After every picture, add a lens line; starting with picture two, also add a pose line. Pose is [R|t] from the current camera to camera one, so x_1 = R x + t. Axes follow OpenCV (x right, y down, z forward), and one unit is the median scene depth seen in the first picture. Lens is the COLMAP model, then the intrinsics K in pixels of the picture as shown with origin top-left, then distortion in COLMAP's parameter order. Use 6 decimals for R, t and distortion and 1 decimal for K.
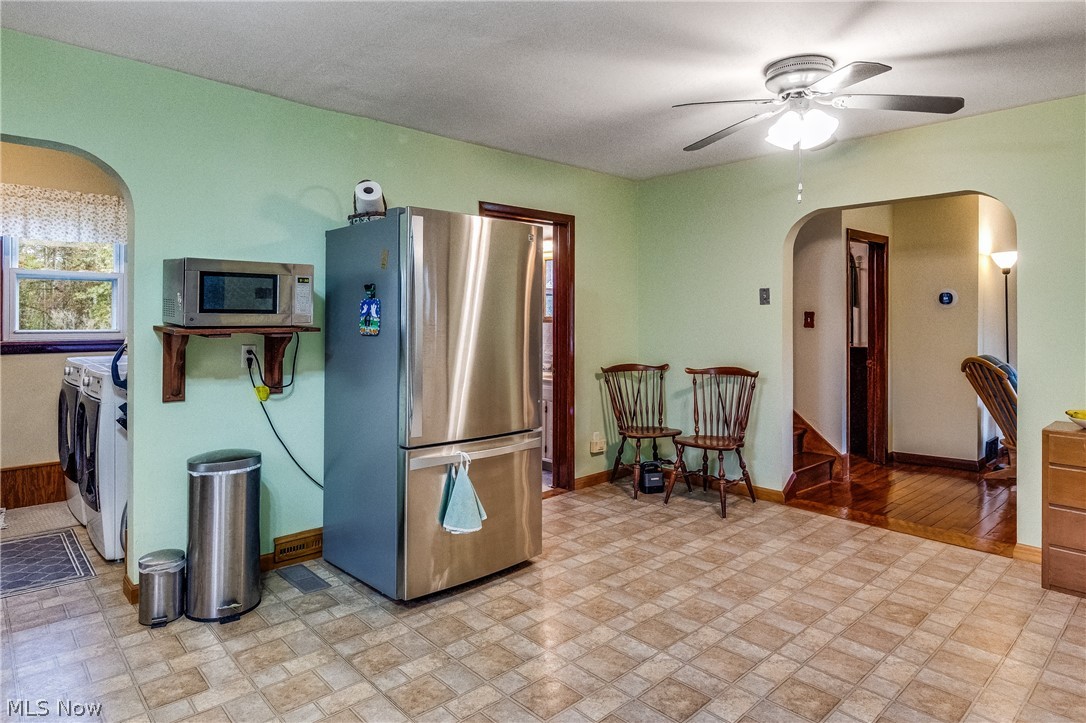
lens RADIAL K [[628.7, 0, 538.2], [0, 628.7, 316.4], [0, 0, 1]] dist [-0.006357, -0.000752]
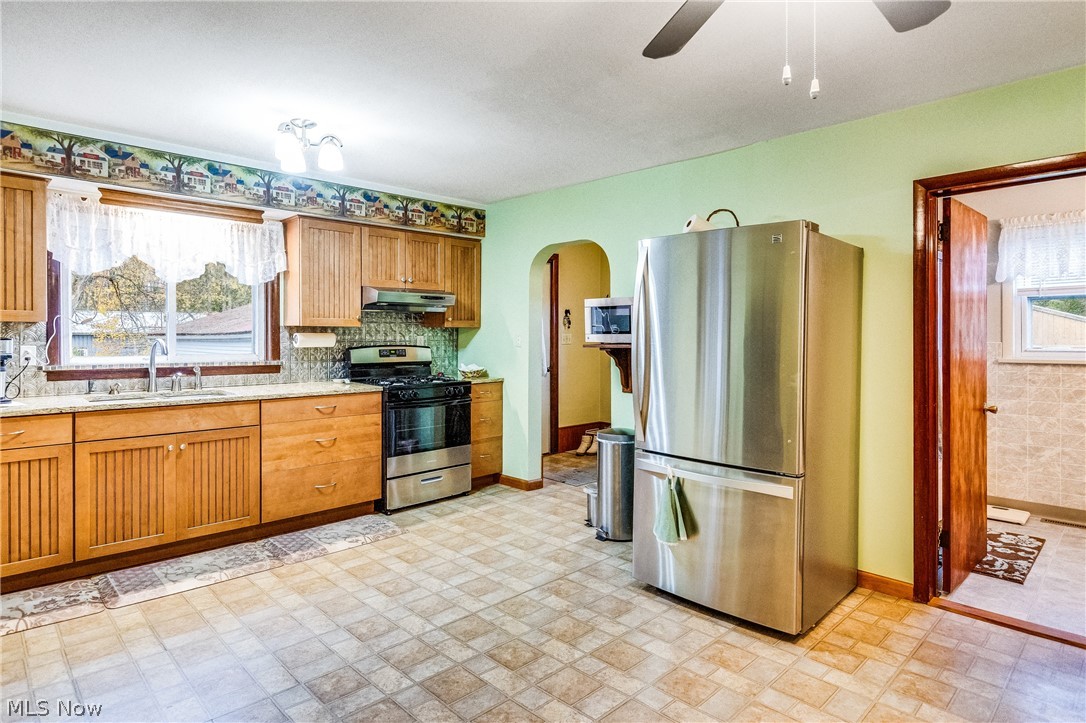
lens RADIAL K [[590.9, 0, 549.2], [0, 590.9, 341.1], [0, 0, 1]] dist [0.000369, 0.000342]
pose [[0.032853, 0.002802, -0.999456, 0.922604], [0.000874, 0.999996, 0.002832, 0.008116], [0.999460, -0.000967, 0.032850, 0.839437]]
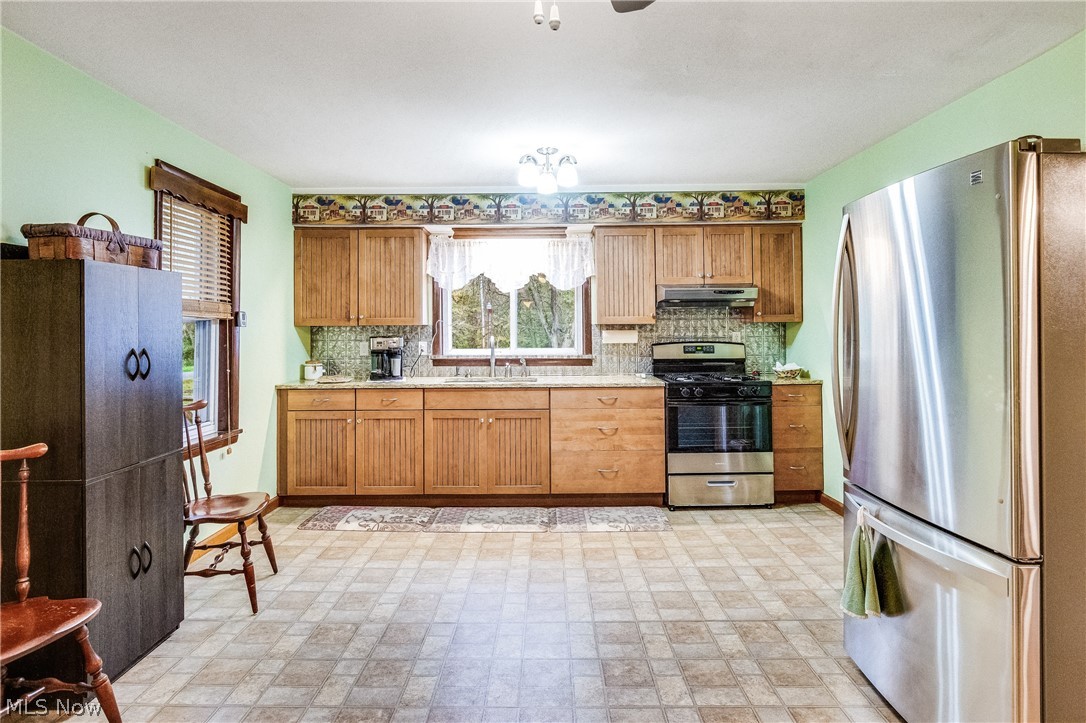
lens RADIAL K [[590.9, 0, 551.3], [0, 590.9, 318.2], [0, 0, 1]] dist [0.000369, 0.000342]
pose [[-0.671503, -0.019721, -0.740739, 0.726056], [0.005624, 0.999481, -0.031708, 0.008982], [0.740980, -0.025457, -0.671044, 1.316719]]
